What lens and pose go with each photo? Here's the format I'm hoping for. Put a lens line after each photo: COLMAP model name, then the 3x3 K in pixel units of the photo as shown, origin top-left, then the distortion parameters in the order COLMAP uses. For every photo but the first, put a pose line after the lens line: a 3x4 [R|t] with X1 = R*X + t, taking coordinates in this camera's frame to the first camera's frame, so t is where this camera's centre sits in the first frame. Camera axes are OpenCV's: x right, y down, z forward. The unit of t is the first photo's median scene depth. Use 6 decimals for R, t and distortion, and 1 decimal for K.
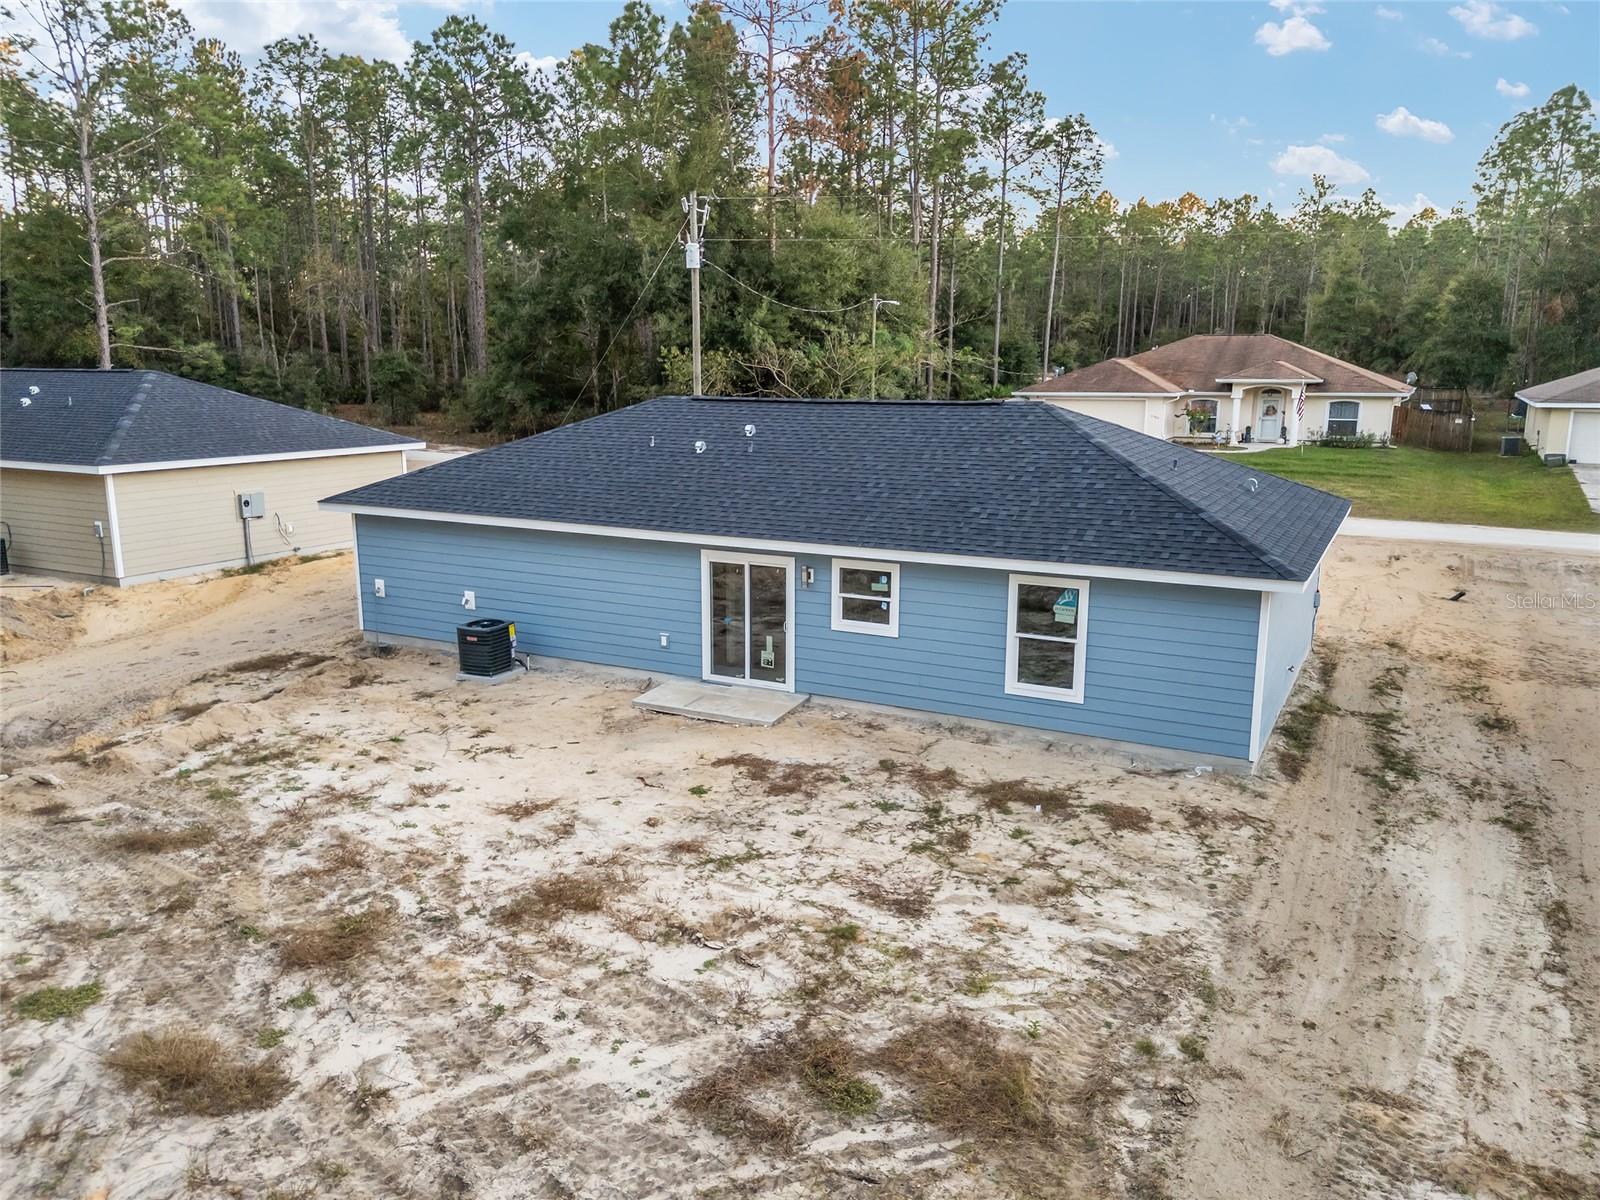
lens RADIAL K [[1172.9, 0, 800.0], [0, 1172.9, 600.0], [0, 0, 1]] dist [0.078812, -0.085962]
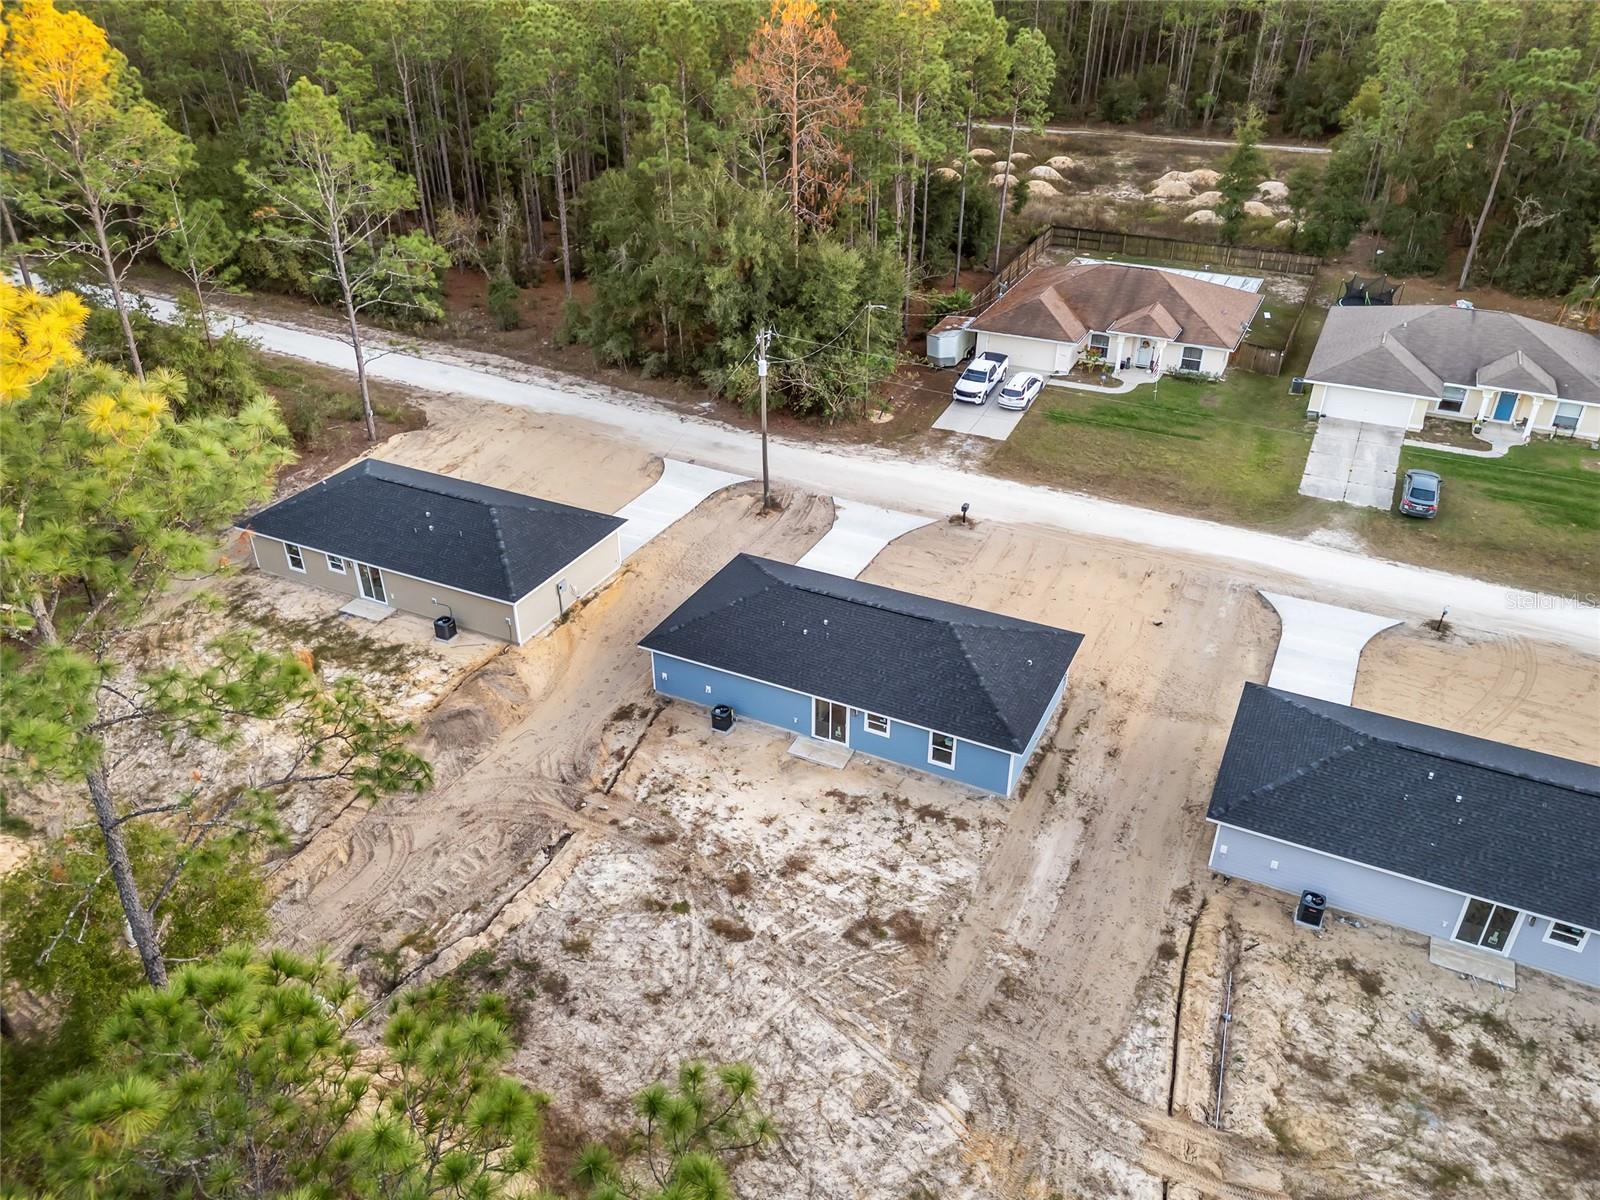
lens RADIAL K [[1172.9, 0, 800.0], [0, 1172.9, 600.0], [0, 0, 1]] dist [0.078812, -0.085962]
pose [[0.999588, -0.012726, 0.025739, -0.268468], [0.003400, 0.942571, 0.333989, -1.674652], [-0.028511, -0.333764, 0.942226, -2.047768]]
